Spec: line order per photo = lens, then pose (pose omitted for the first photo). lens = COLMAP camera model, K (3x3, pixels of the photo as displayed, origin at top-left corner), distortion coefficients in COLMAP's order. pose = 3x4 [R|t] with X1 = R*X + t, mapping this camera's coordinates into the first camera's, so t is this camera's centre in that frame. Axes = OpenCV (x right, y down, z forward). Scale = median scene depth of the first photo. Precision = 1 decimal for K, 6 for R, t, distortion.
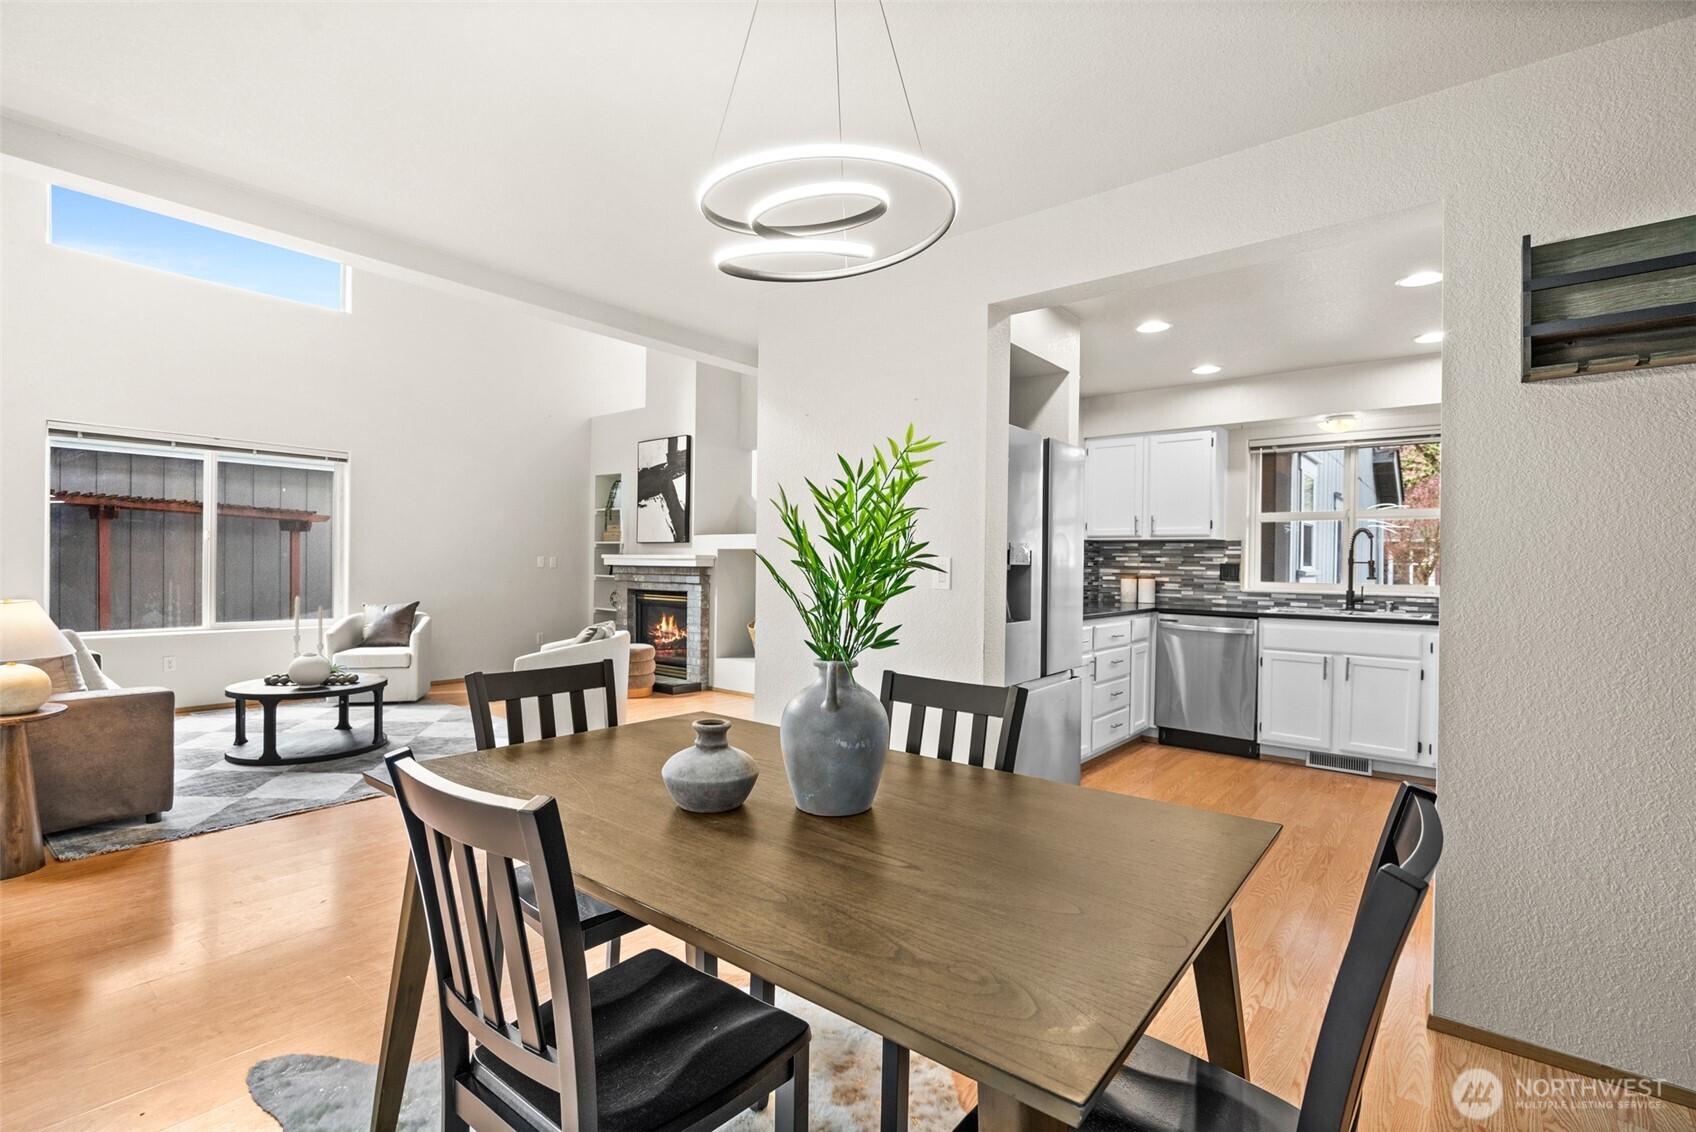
lens RADIAL K [[783.7, 0, 850.5], [0, 783.7, 568.7], [0, 0, 1]] dist [-0.004216, -0.000710]
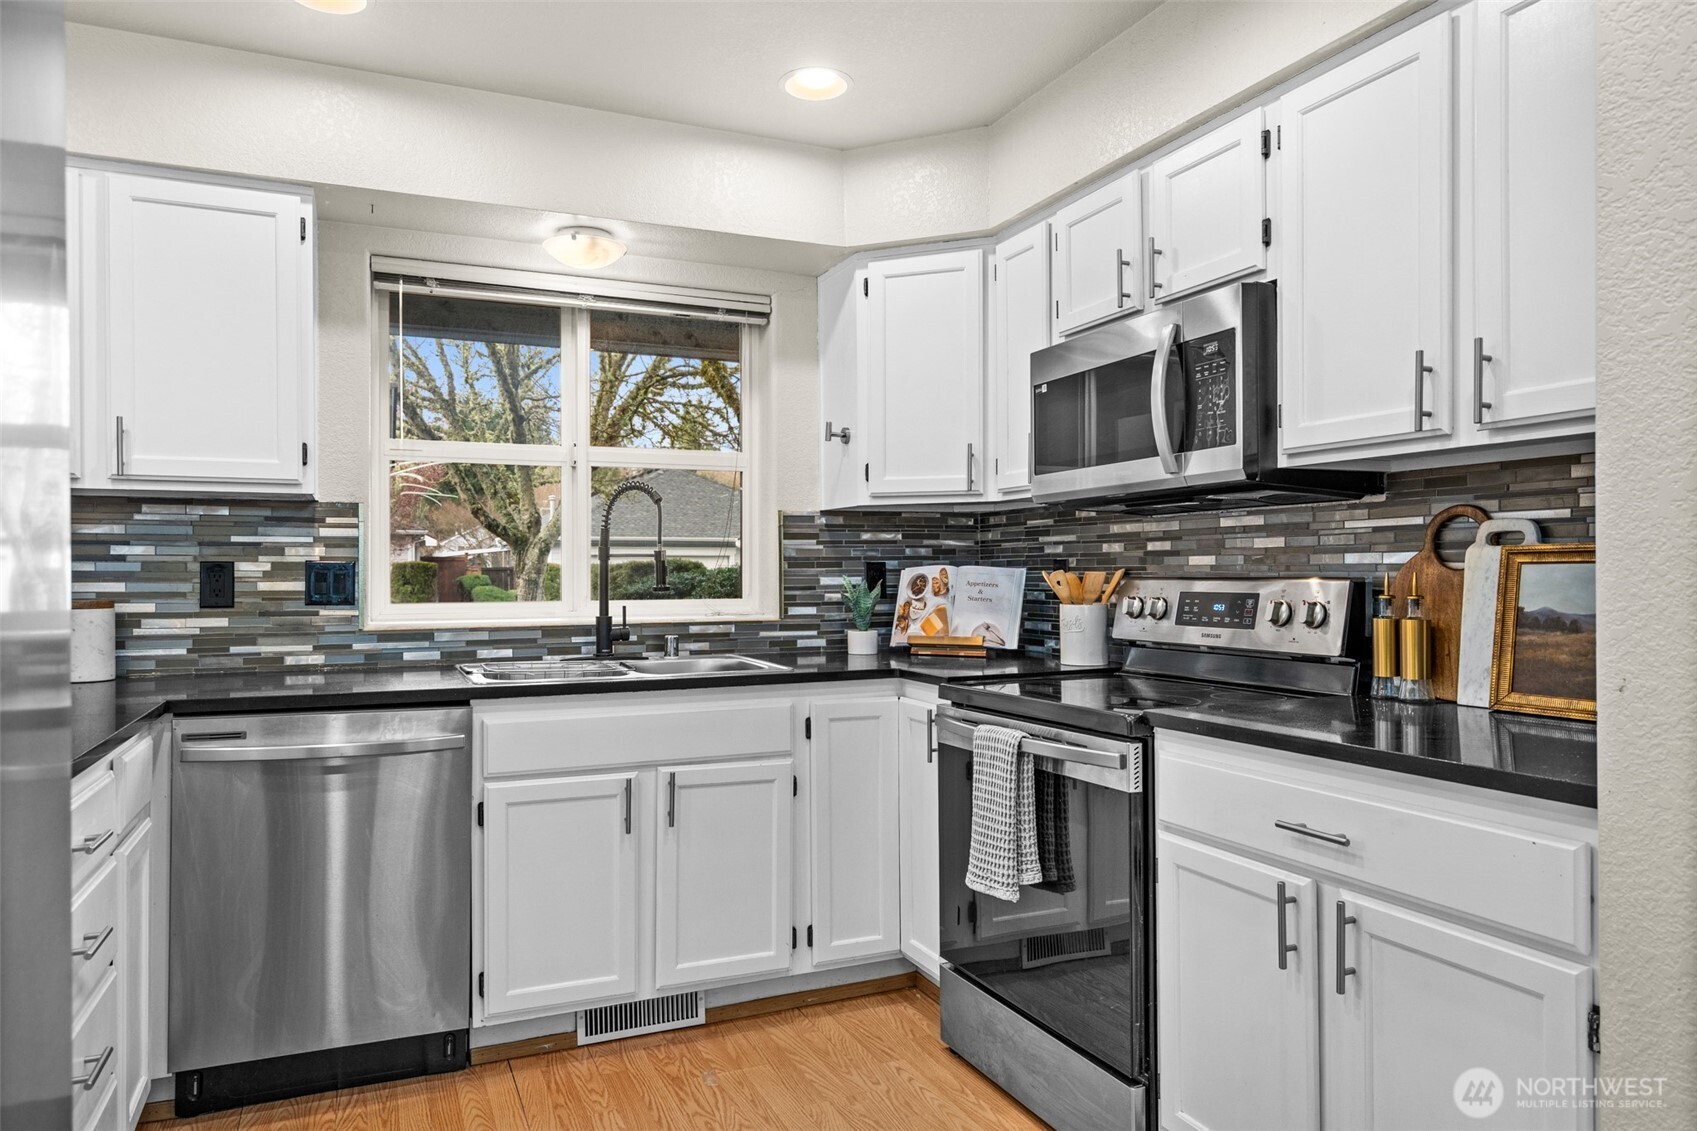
lens RADIAL K [[1094.6, 0, 849.9], [0, 1094.6, 573.0], [0, 0, 1]] dist [-0.001799, -0.000722]
pose [[0.458107, -0.012872, 0.888804, 0.120154], [0.018051, 0.999824, 0.005176, 0.001388], [-0.888714, 0.013672, 0.458258, 0.527936]]
